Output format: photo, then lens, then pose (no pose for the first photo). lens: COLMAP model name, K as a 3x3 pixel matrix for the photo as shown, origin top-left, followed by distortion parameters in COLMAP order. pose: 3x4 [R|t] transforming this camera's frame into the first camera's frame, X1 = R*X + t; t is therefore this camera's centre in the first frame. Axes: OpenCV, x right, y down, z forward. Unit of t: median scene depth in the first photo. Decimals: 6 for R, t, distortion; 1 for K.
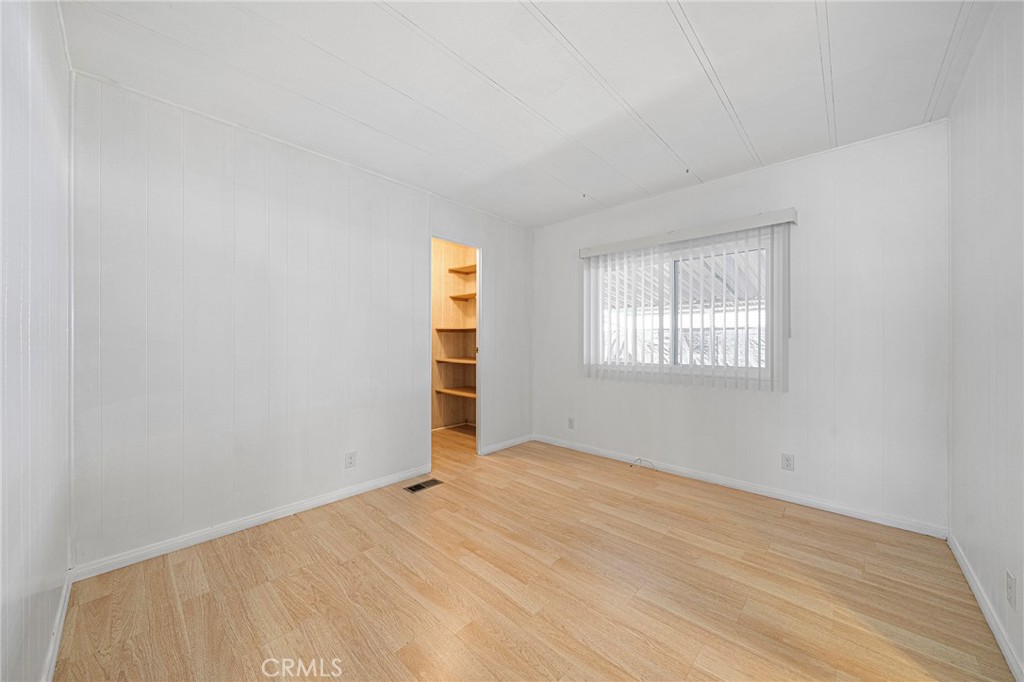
lens RADIAL K [[350.9, 0, 510.9], [0, 350.9, 340.5], [0, 0, 1]] dist [-0.001951, -0.000135]
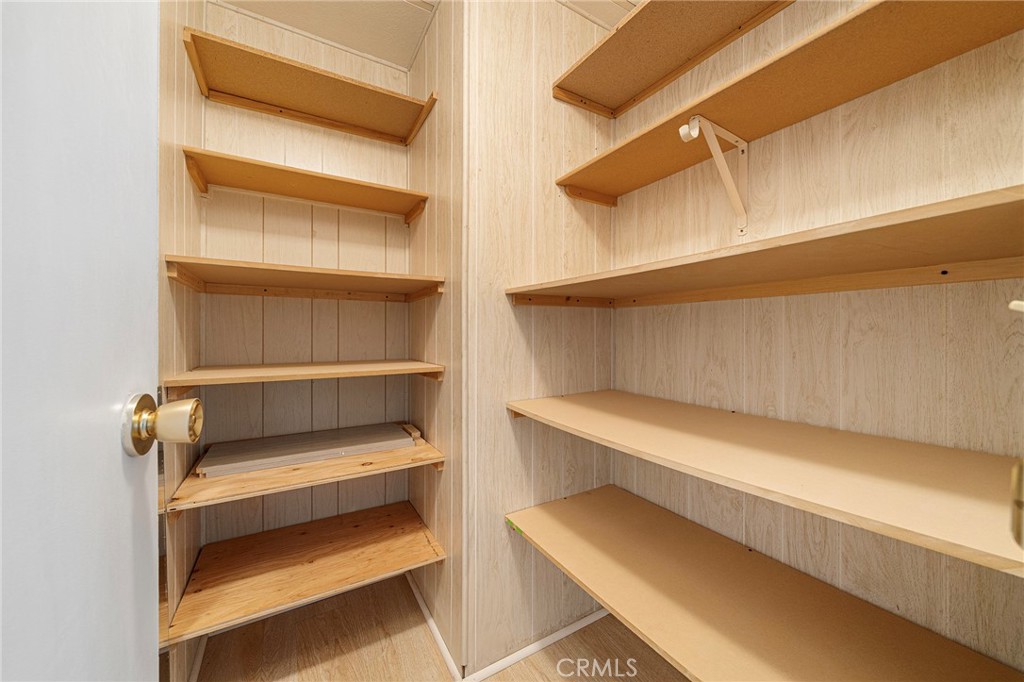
lens RADIAL K [[374.9, 0, 510.9], [0, 374.9, 338.4], [0, 0, 1]] dist [-0.003667, -0.000563]
pose [[0.965439, 0.003598, -0.260606, -0.158402], [-0.003378, 0.999993, 0.001289, 0.001915], [0.260609, -0.000364, 0.965444, 0.838592]]
